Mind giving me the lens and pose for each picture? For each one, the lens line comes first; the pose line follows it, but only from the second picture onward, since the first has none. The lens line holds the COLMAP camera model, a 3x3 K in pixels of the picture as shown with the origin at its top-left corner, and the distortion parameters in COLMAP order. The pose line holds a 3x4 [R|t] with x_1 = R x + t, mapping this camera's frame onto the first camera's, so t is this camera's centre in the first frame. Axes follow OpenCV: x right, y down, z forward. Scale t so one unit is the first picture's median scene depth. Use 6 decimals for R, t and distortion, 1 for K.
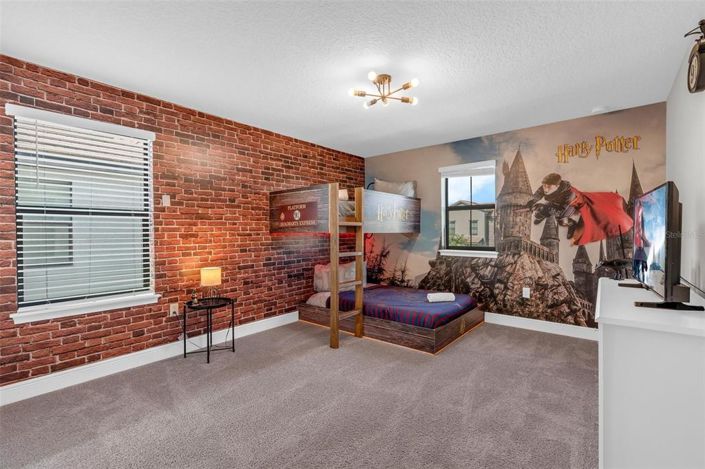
lens RADIAL K [[315.1, 0, 350.1], [0, 315.1, 234.5], [0, 0, 1]] dist [-0.005513, 0.000733]
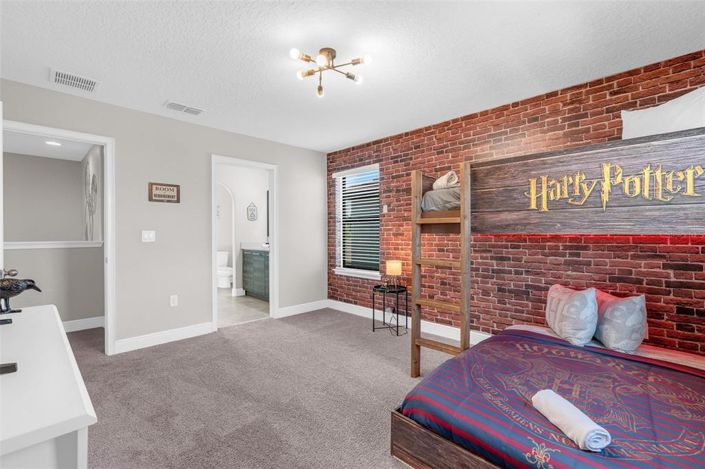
lens RADIAL K [[315.1, 0, 350.1], [0, 315.1, 233.0], [0, 0, 1]] dist [-0.005513, 0.000733]
pose [[-0.091623, 0.012457, -0.995716, 0.704920], [-0.001885, 0.999918, 0.012683, -0.015847], [0.995792, 0.003039, -0.091592, 0.835454]]
